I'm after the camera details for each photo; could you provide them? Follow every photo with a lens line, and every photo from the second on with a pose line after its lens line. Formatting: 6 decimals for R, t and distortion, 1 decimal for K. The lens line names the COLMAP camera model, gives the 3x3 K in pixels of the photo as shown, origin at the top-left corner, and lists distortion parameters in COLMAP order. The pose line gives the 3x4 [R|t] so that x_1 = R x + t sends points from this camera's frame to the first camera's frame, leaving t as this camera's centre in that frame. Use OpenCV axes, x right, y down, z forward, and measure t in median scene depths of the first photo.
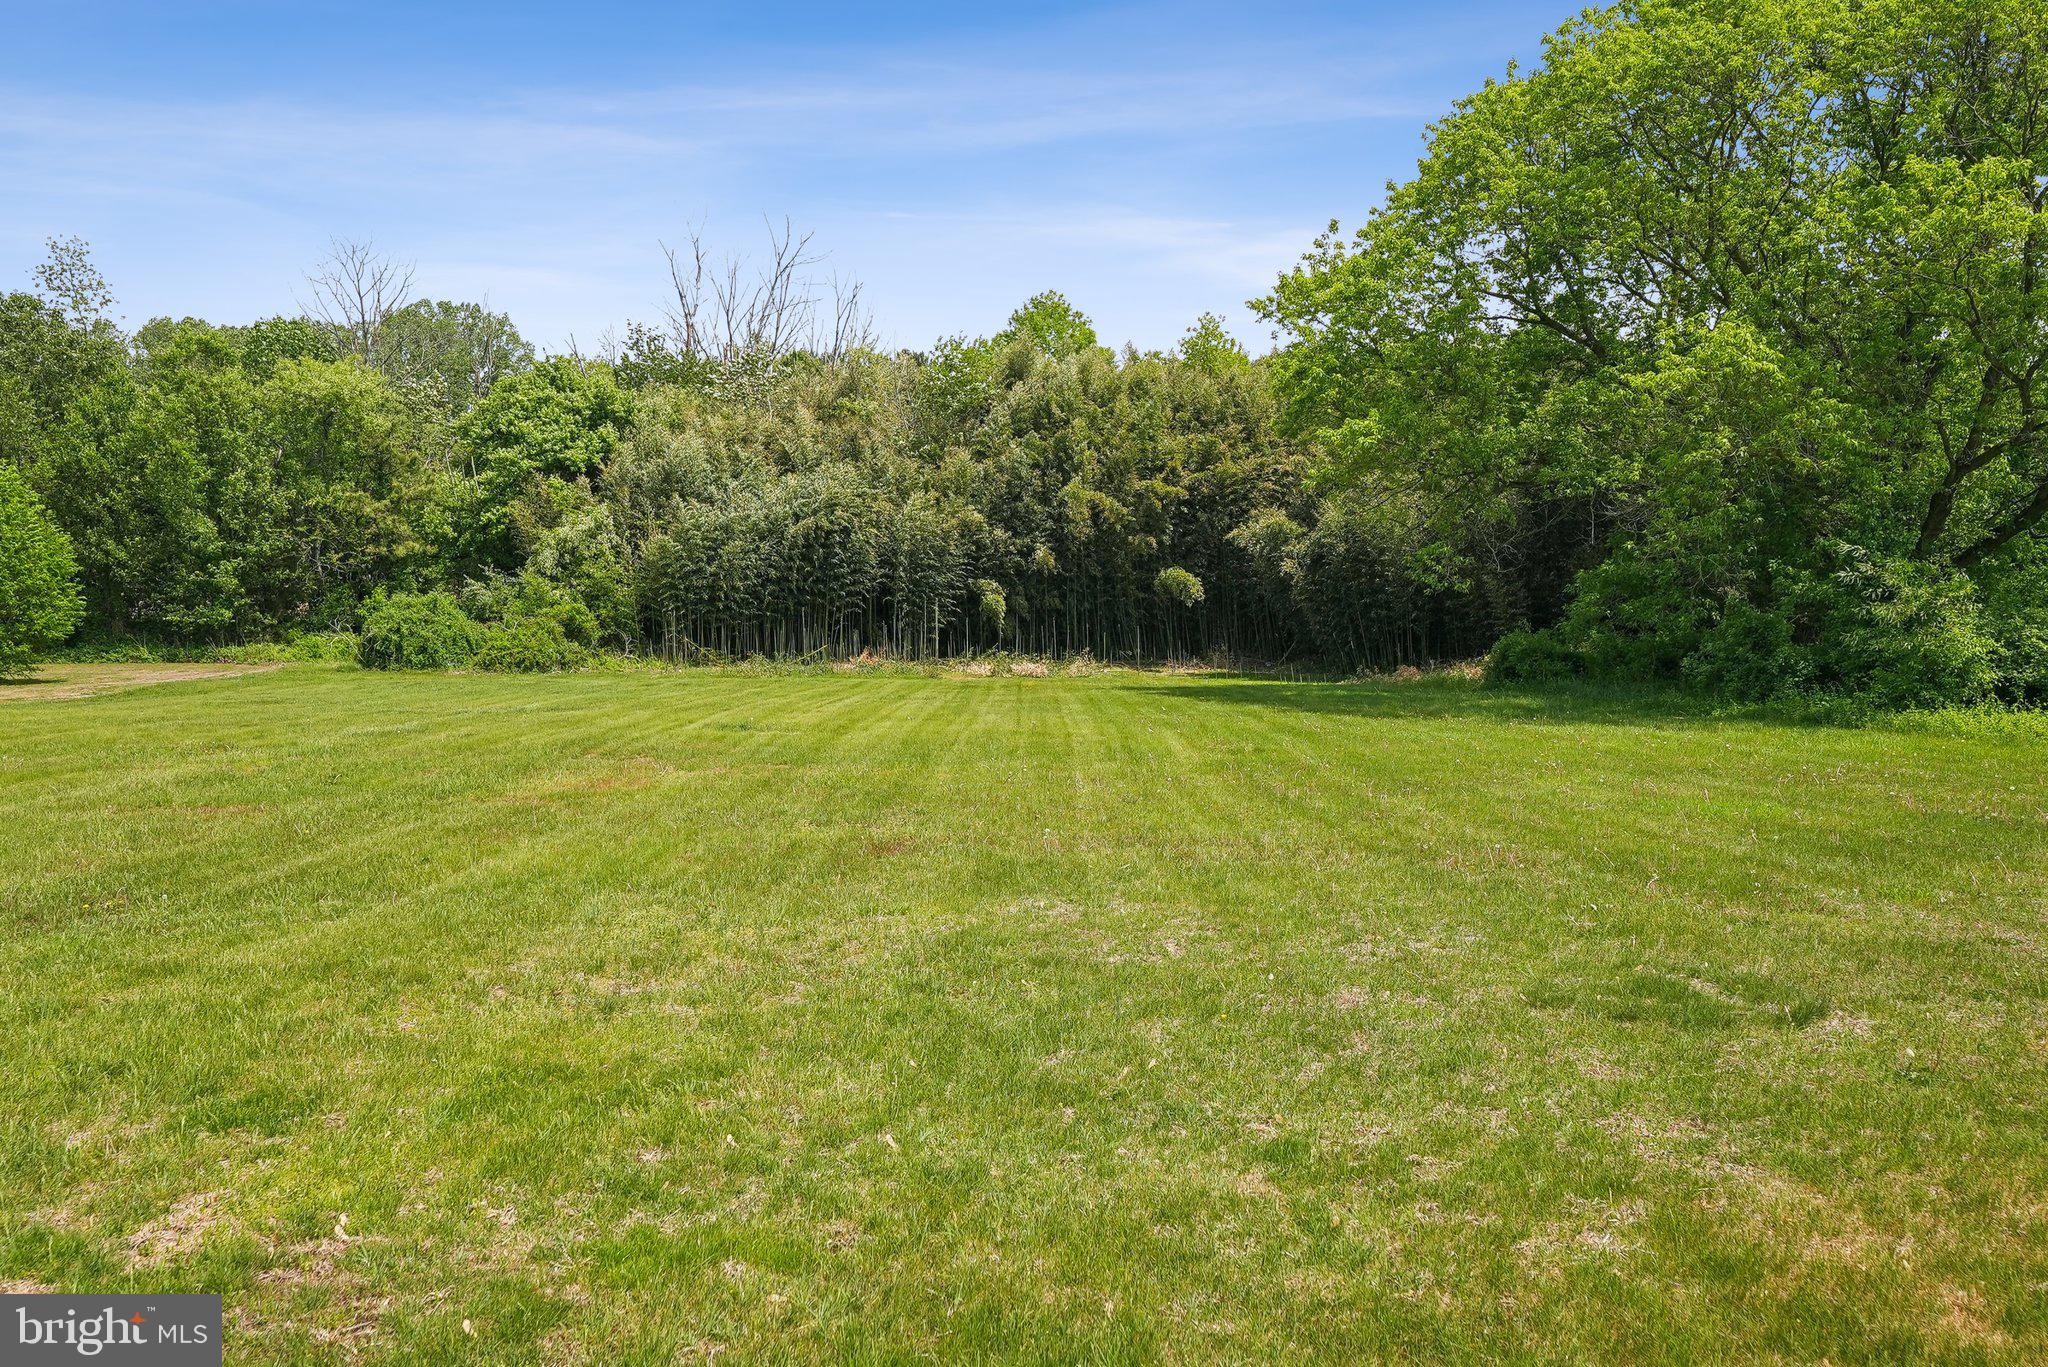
lens RADIAL K [[1429.6, 0, 1030.2], [0, 1429.6, 736.9], [0, 0, 1]] dist [-0.011286, -0.004859]
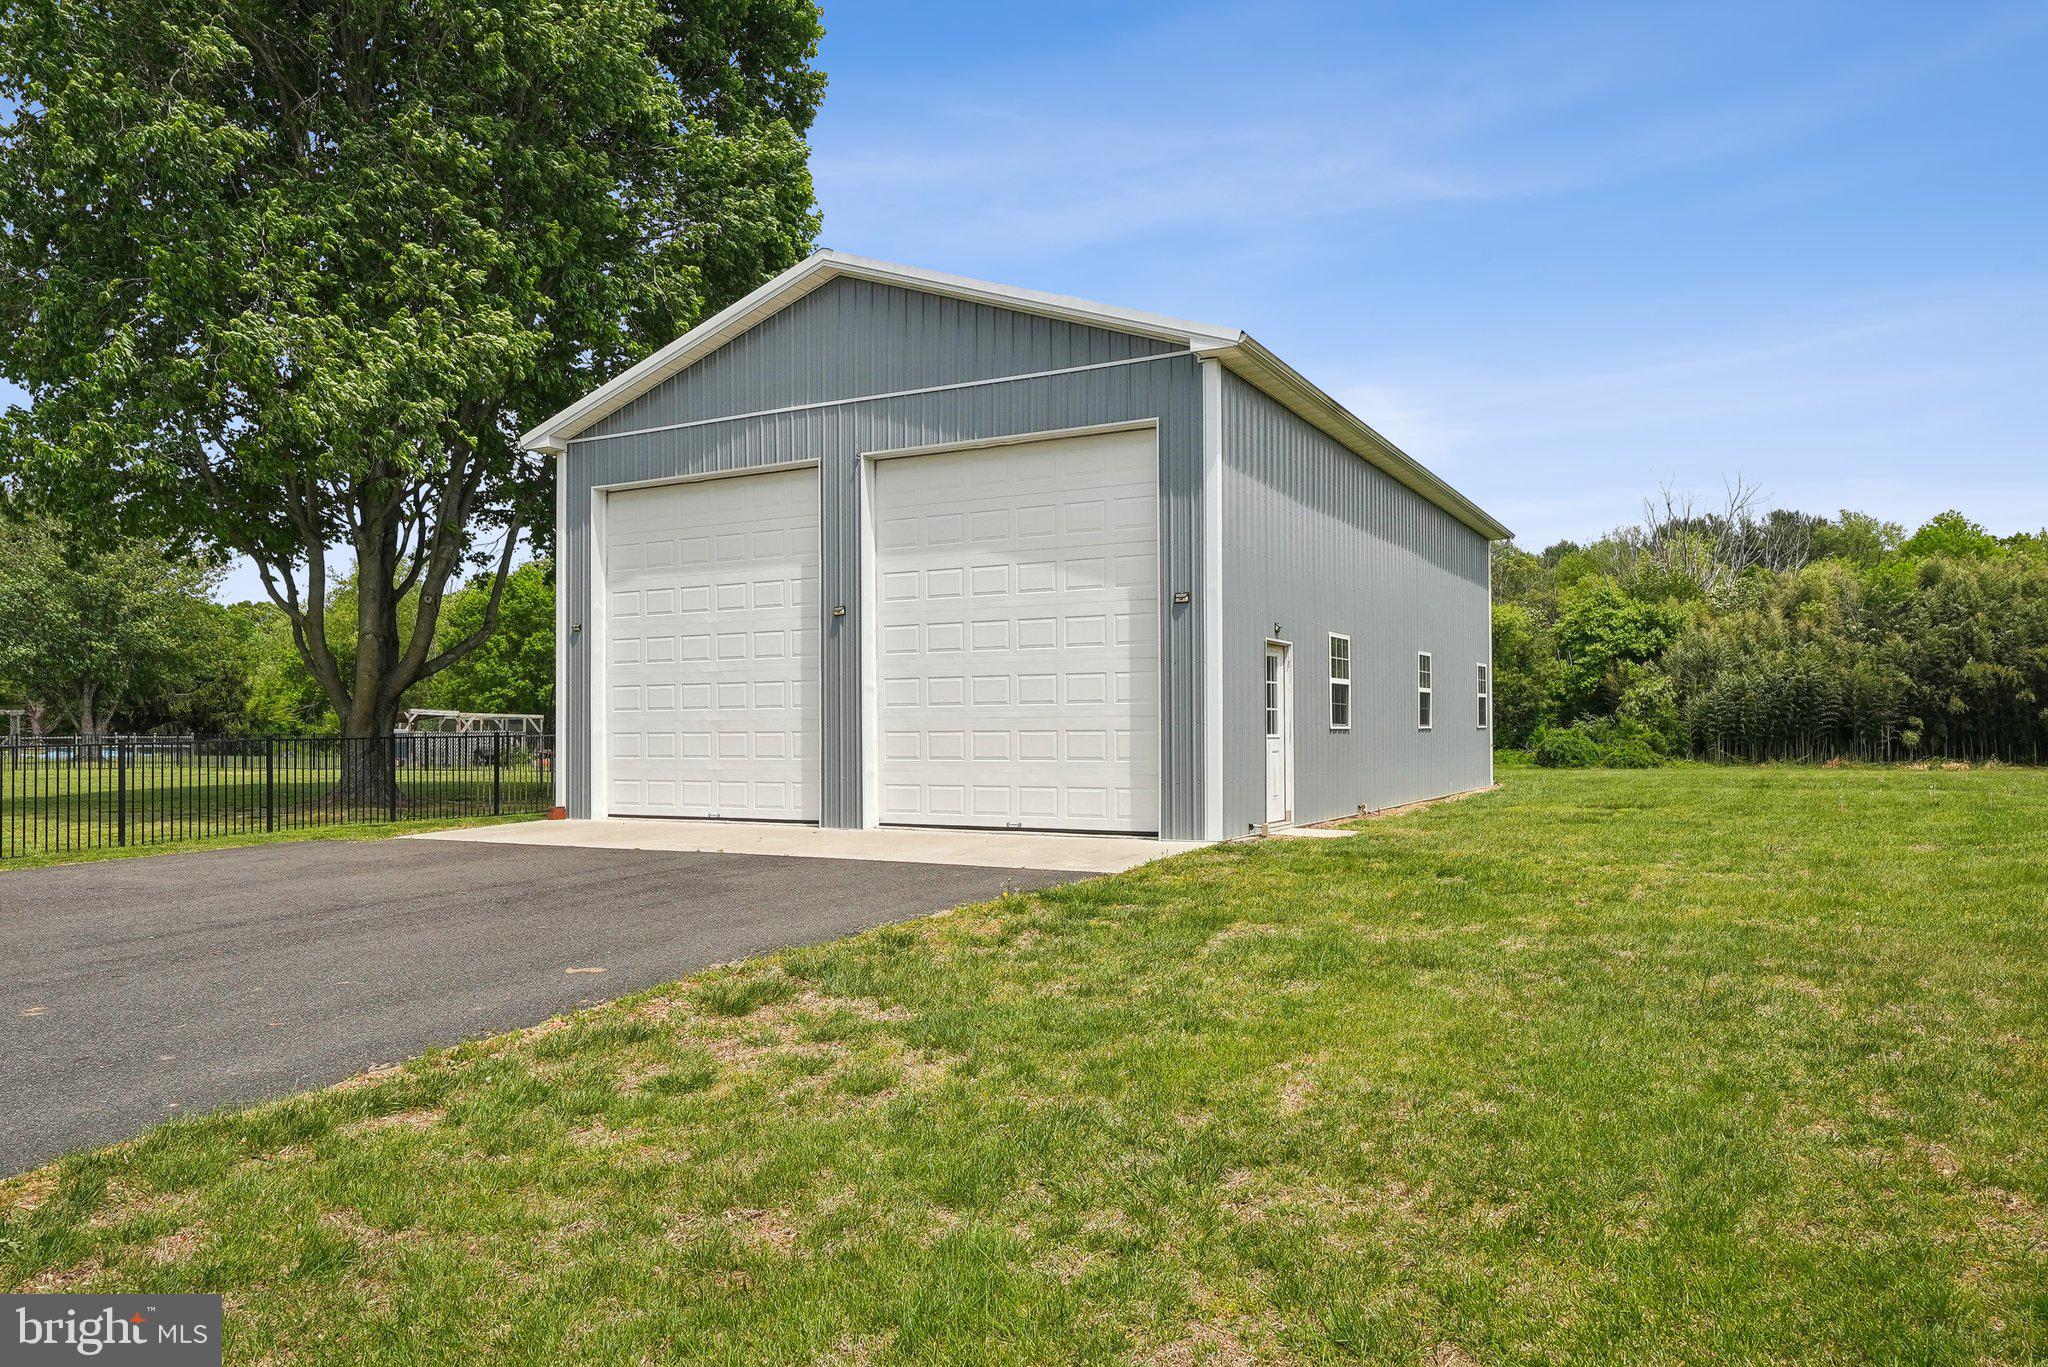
lens RADIAL K [[1429.6, 0, 1030.2], [0, 1429.6, 736.9], [0, 0, 1]] dist [-0.011286, -0.004859]
pose [[0.855854, -0.012068, -0.517077, -0.057774], [-0.034397, 0.996187, -0.080182, 0.083991], [0.516073, 0.086410, 0.852175, -0.934557]]
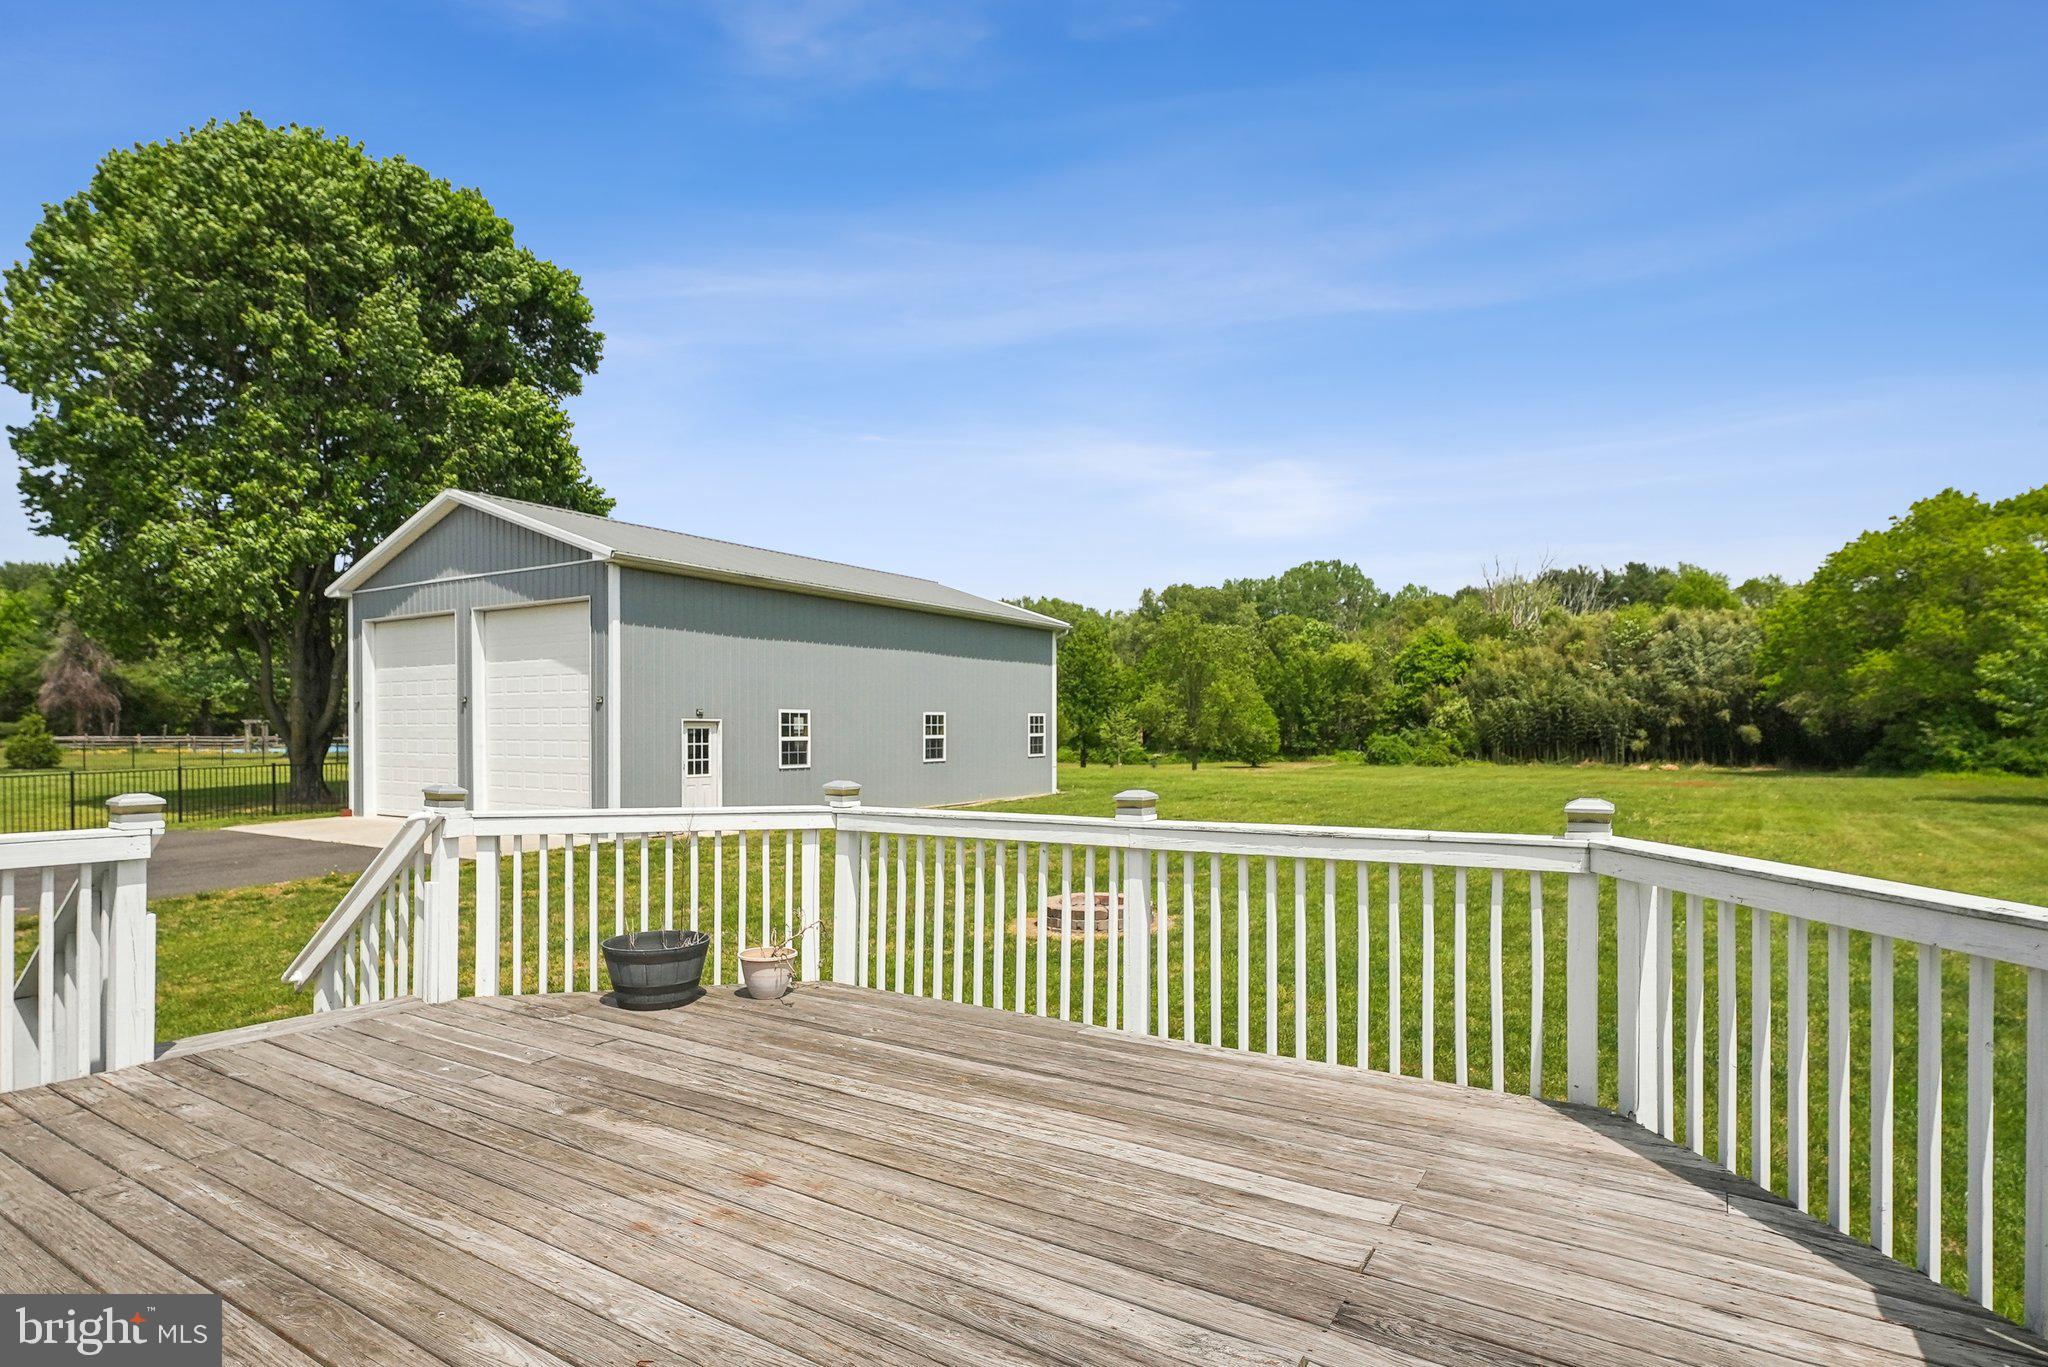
lens RADIAL K [[1081.4, 0, 1020.8], [0, 1081.4, 742.8], [0, 0, 1]] dist [-0.000856, -0.000175]
pose [[0.823908, -0.003580, -0.566713, 0.116043], [-0.042972, 0.996707, -0.068771, 0.070037], [0.565092, 0.081014, 0.821040, -0.909140]]
